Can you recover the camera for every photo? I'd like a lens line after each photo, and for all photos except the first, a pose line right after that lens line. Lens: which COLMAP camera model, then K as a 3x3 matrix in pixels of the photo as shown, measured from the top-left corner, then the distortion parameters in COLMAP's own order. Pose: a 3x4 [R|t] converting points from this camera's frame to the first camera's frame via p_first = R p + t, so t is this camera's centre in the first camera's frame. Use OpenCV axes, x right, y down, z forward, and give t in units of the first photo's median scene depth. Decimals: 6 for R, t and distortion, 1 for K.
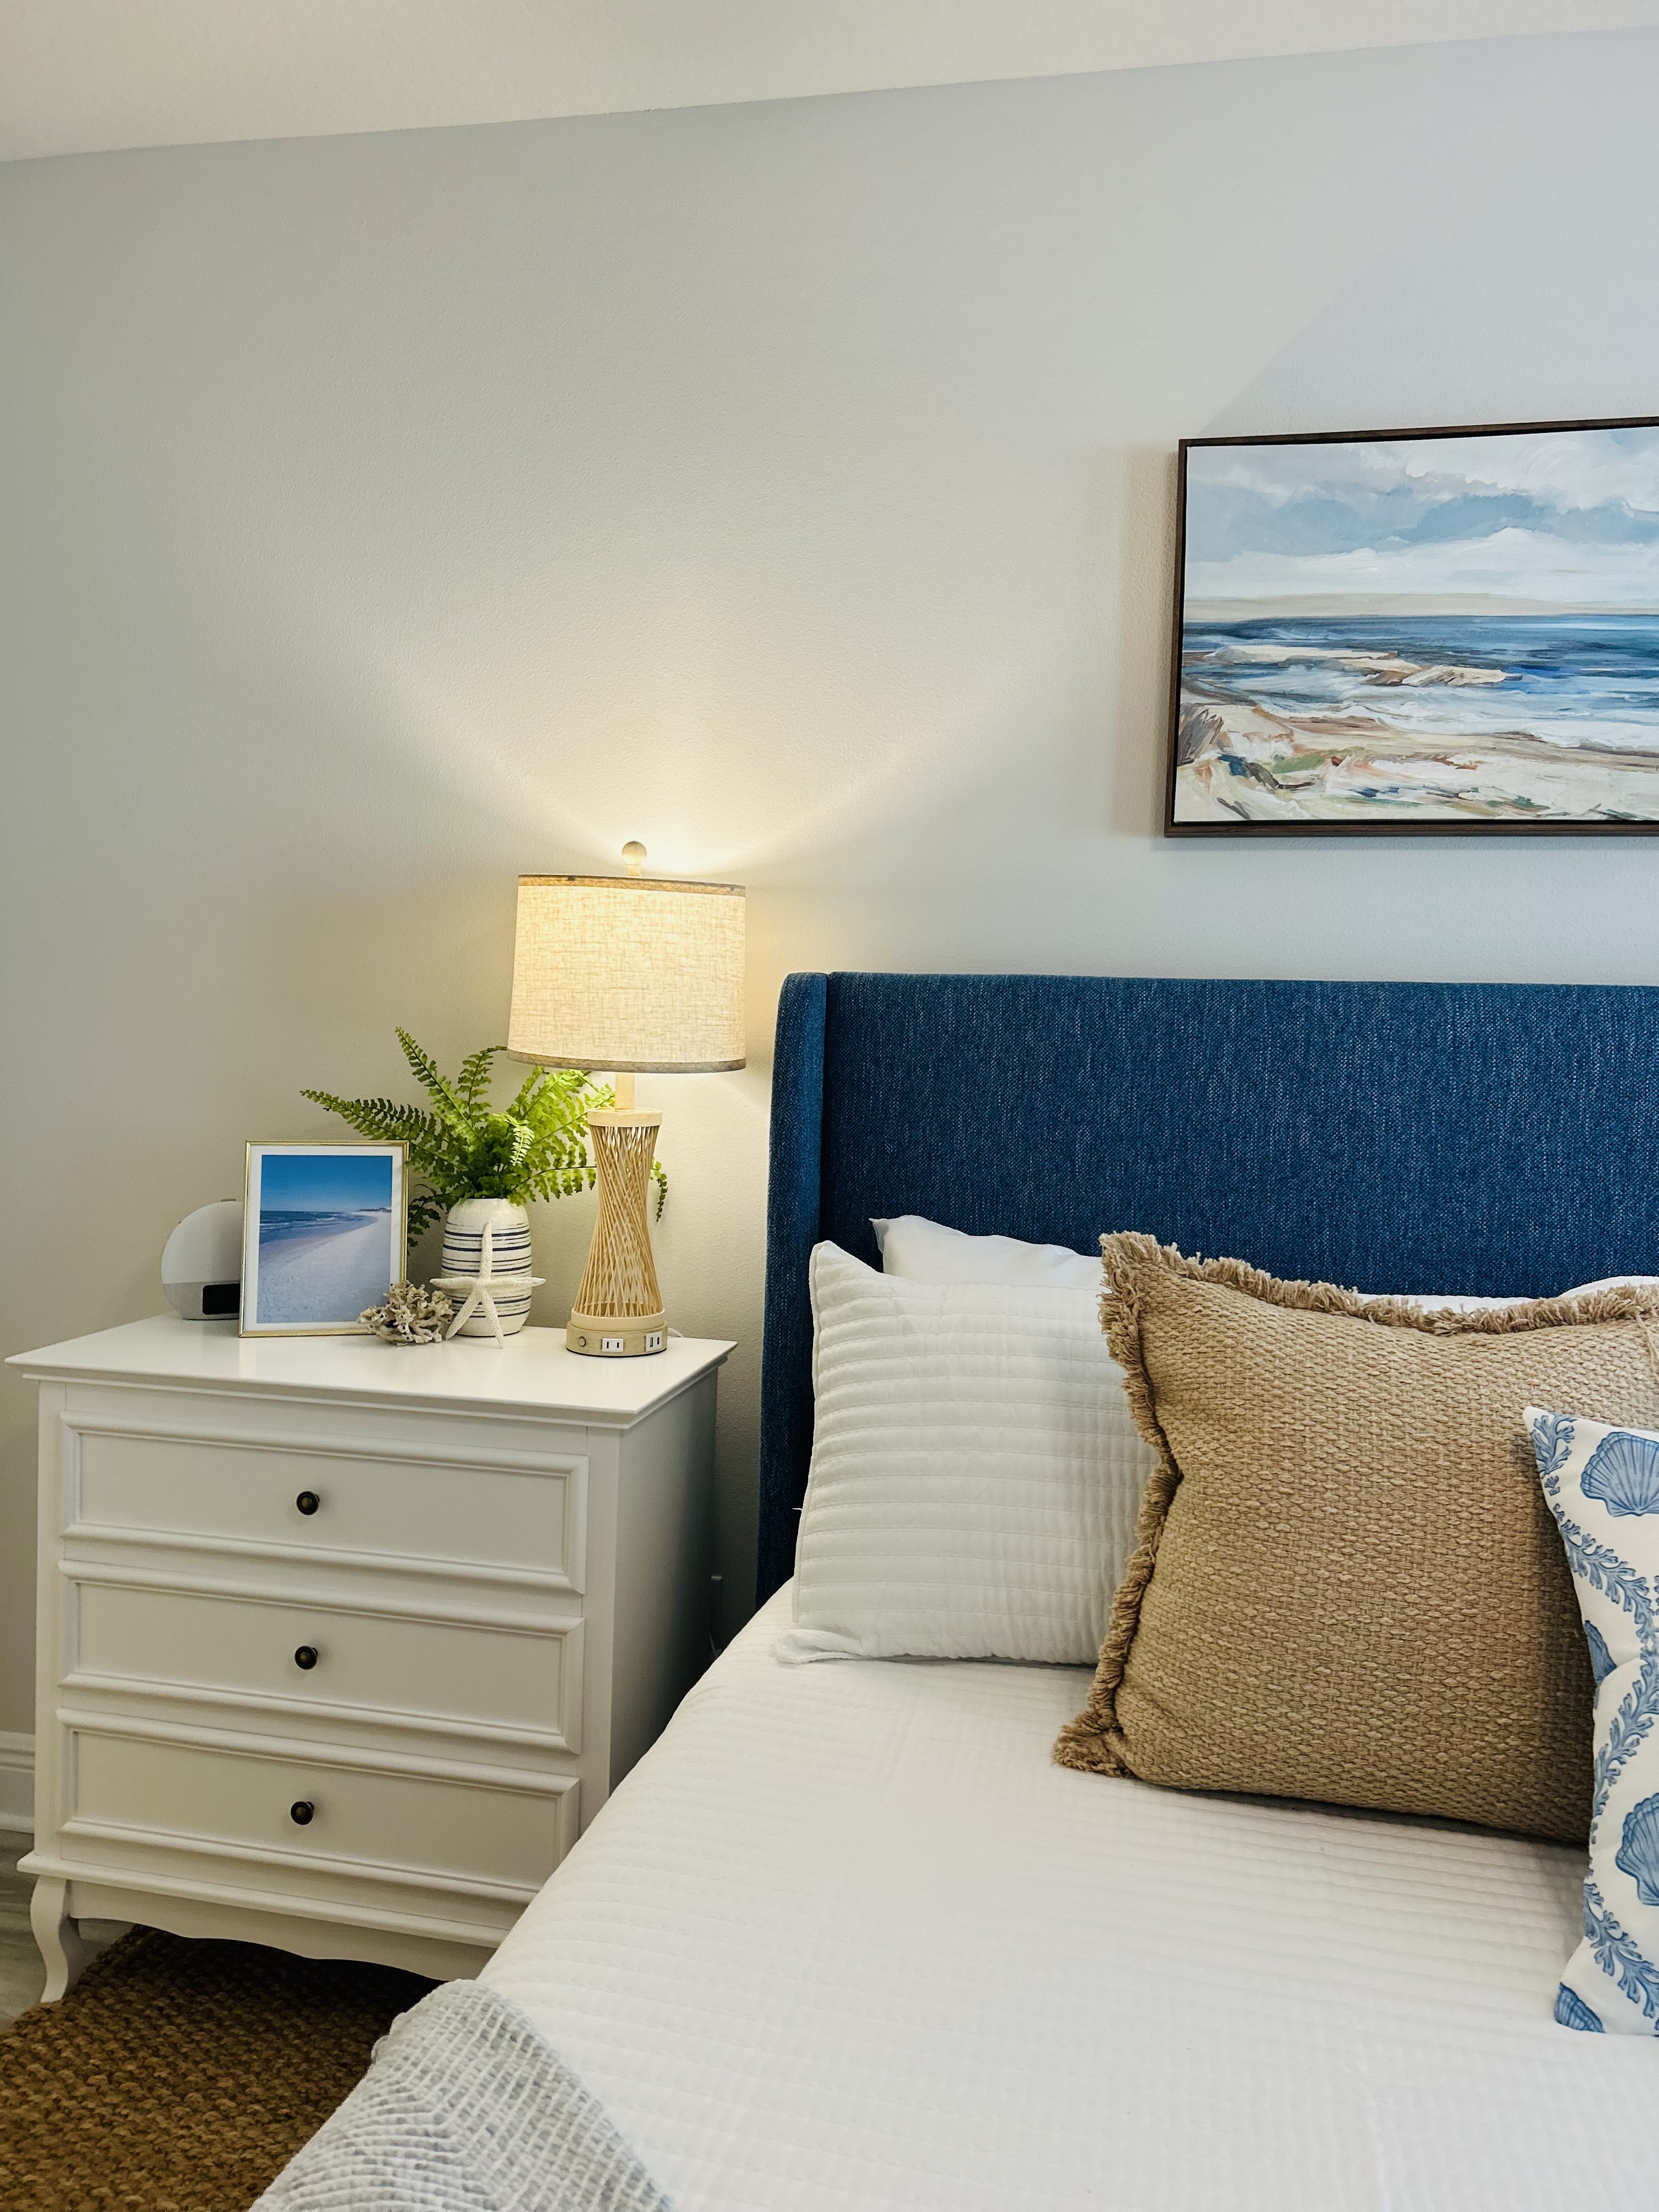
lens RADIAL K [[1675.1, 0, 826.8], [0, 1675.1, 1104.8], [0, 0, 1]] dist [0.061455, -0.072407]
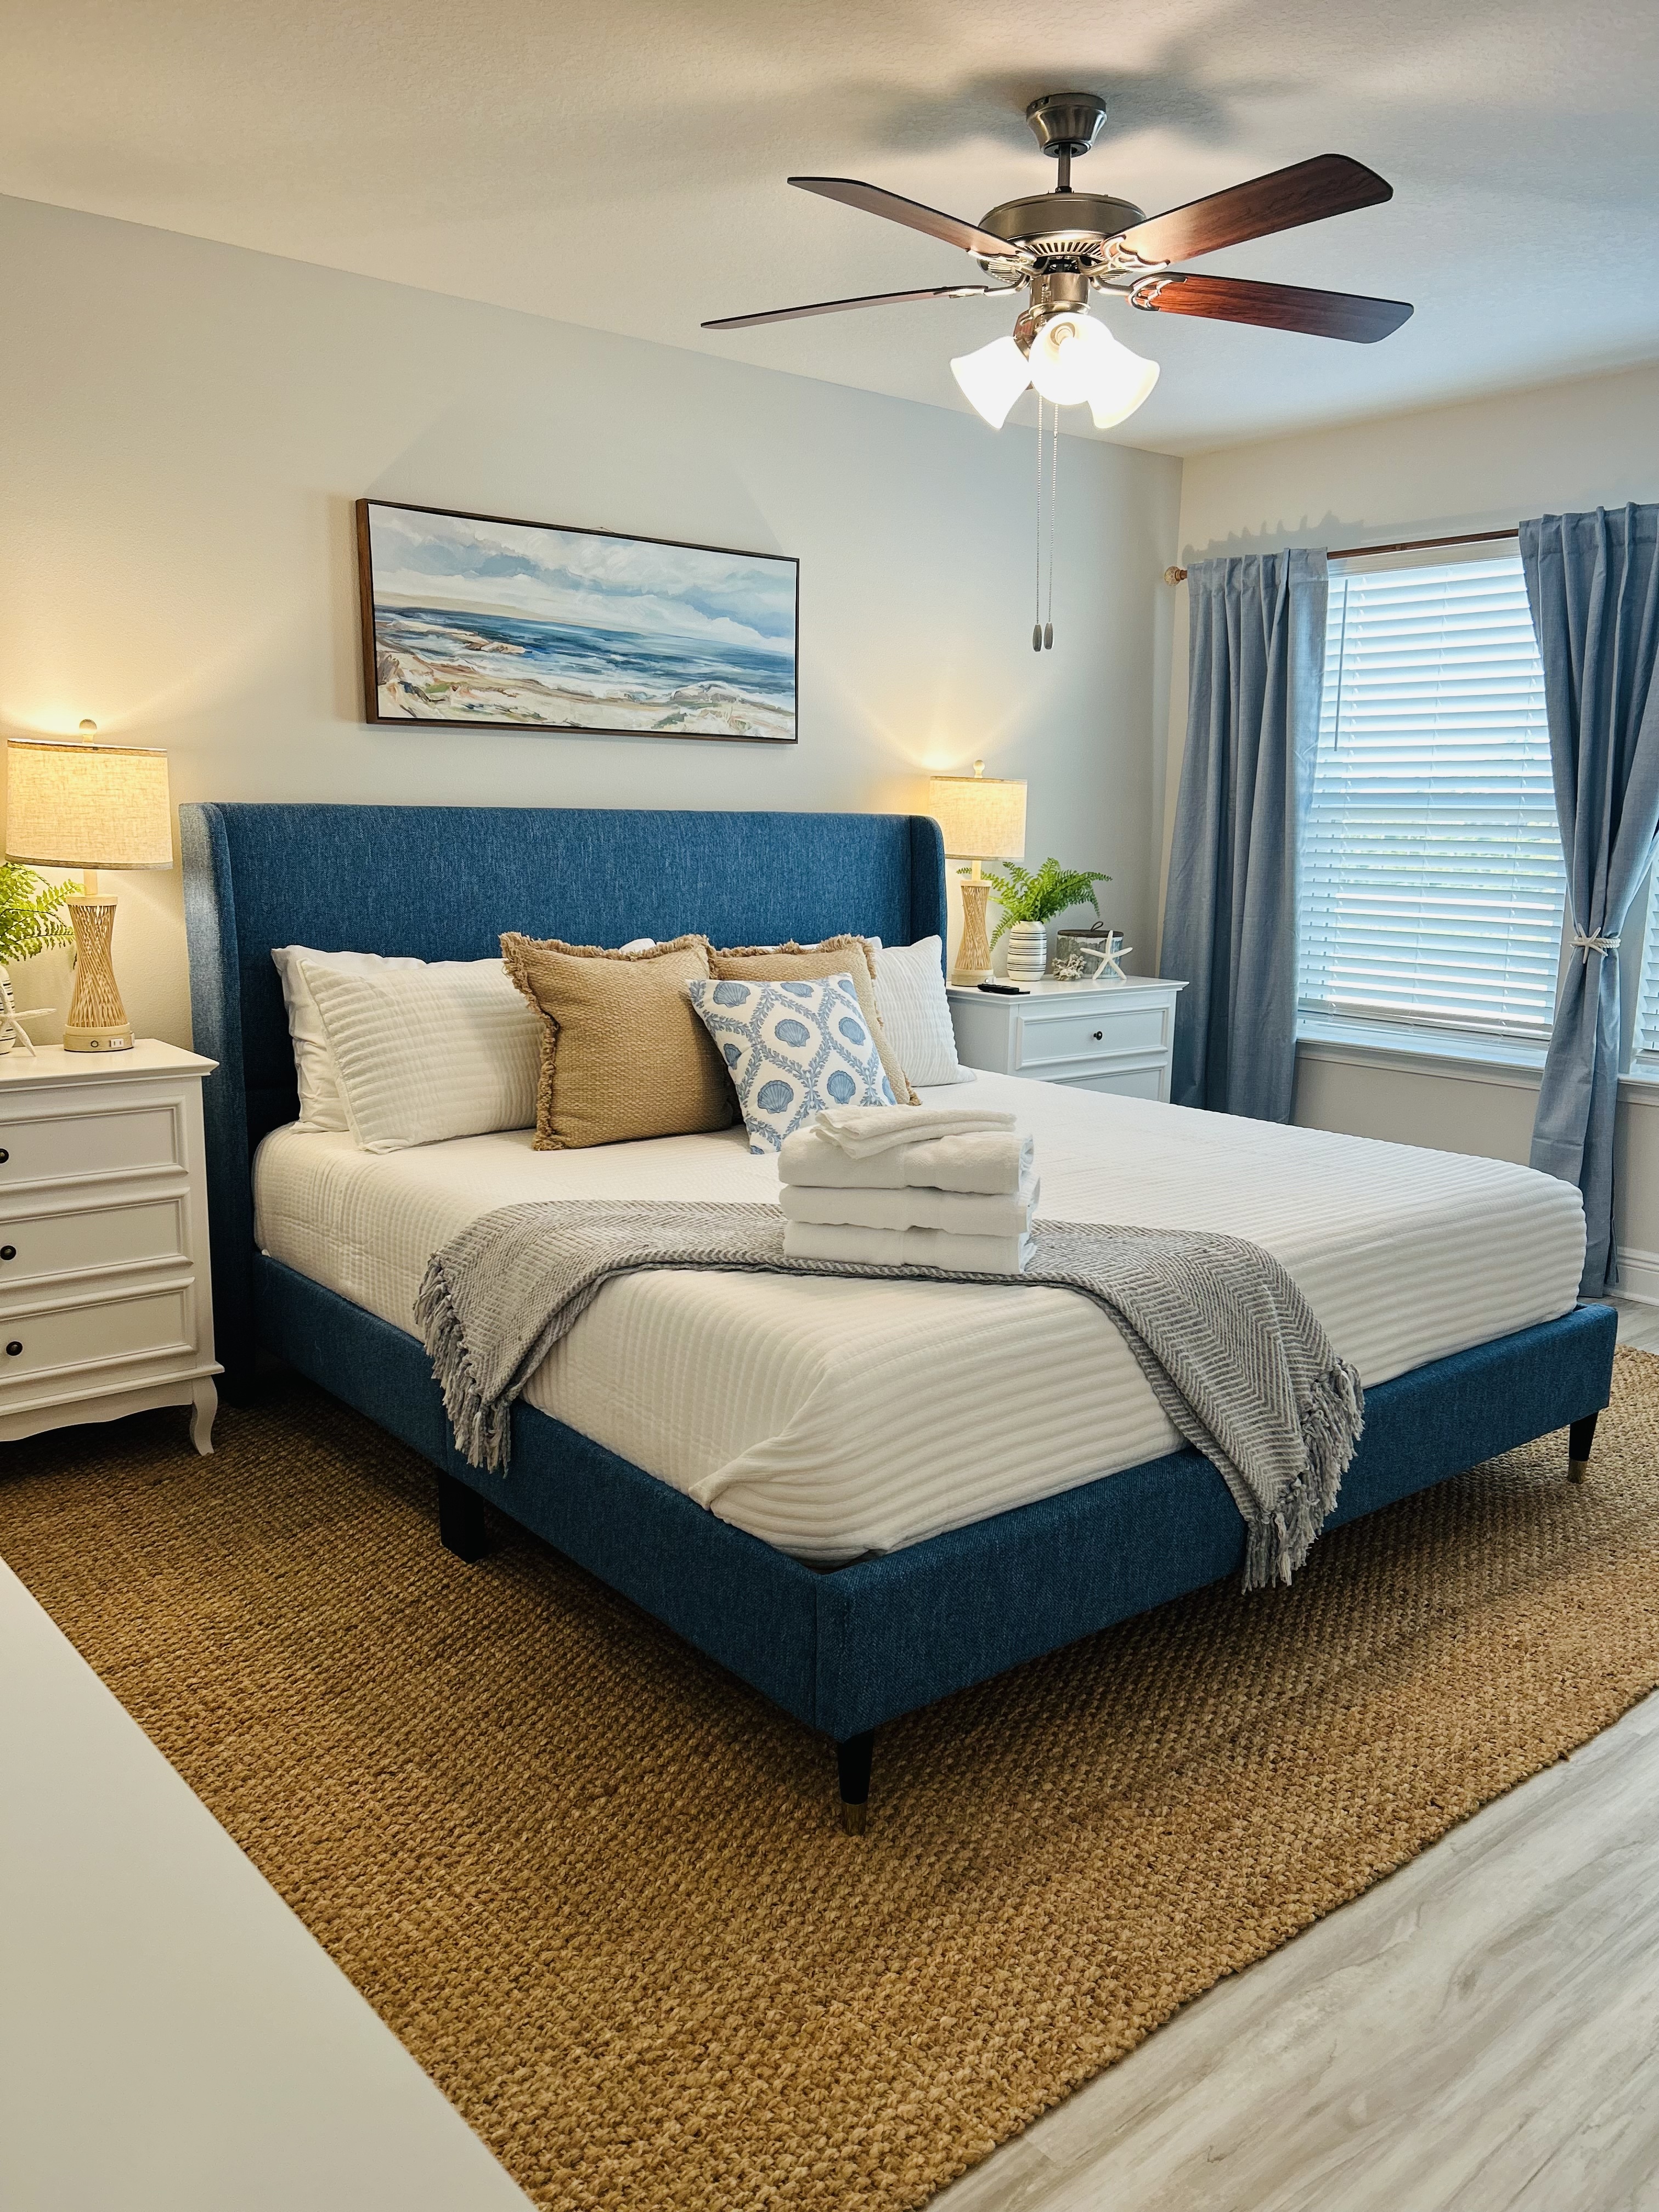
lens RADIAL K [[1675.1, 0, 830.0], [0, 1675.1, 1105.4], [0, 0, 1]] dist [0.061455, -0.072407]
pose [[0.622397, -0.154059, 0.767391, -0.980954], [0.043288, 0.985712, 0.162779, -0.031648], [-0.781504, -0.068094, 0.620173, -0.550878]]
